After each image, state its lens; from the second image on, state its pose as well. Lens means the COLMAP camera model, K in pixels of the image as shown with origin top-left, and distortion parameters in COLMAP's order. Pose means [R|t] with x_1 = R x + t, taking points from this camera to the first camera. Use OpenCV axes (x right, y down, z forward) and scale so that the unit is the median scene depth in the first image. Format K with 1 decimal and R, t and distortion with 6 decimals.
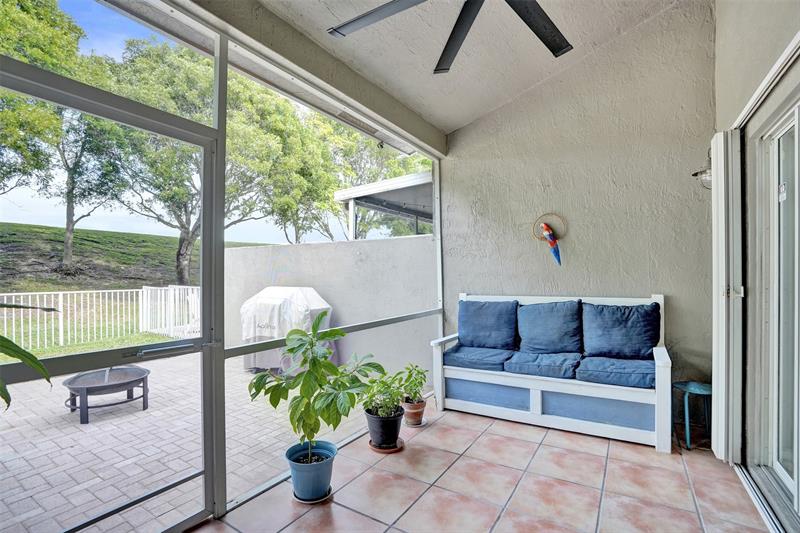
lens RADIAL K [[371.1, 0, 406.6], [0, 371.1, 271.5], [0, 0, 1]] dist [-0.060643, 0.018606]
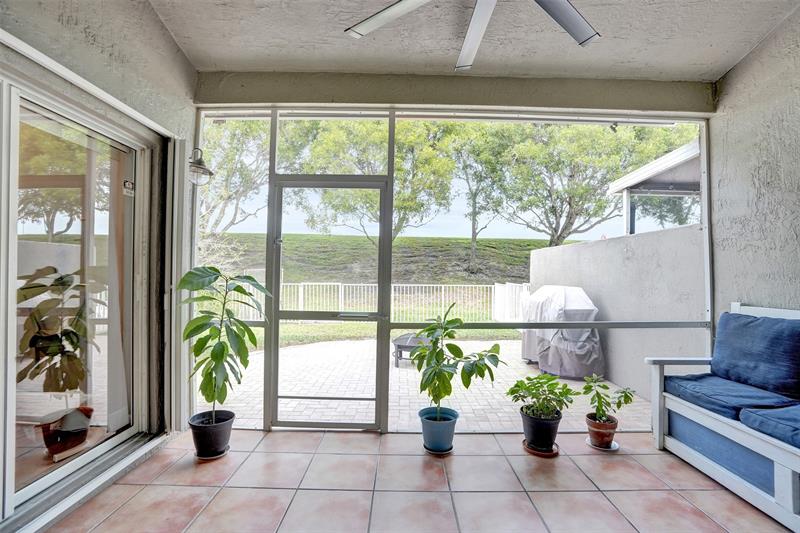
lens RADIAL K [[371.1, 0, 401.6], [0, 371.1, 270.2], [0, 0, 1]] dist [-0.060643, 0.018606]
pose [[0.538441, 0.001713, -0.842662, 0.410463], [-0.004464, 0.999990, -0.000819, 0.001651], [0.842652, 0.004203, 0.538443, 0.118921]]
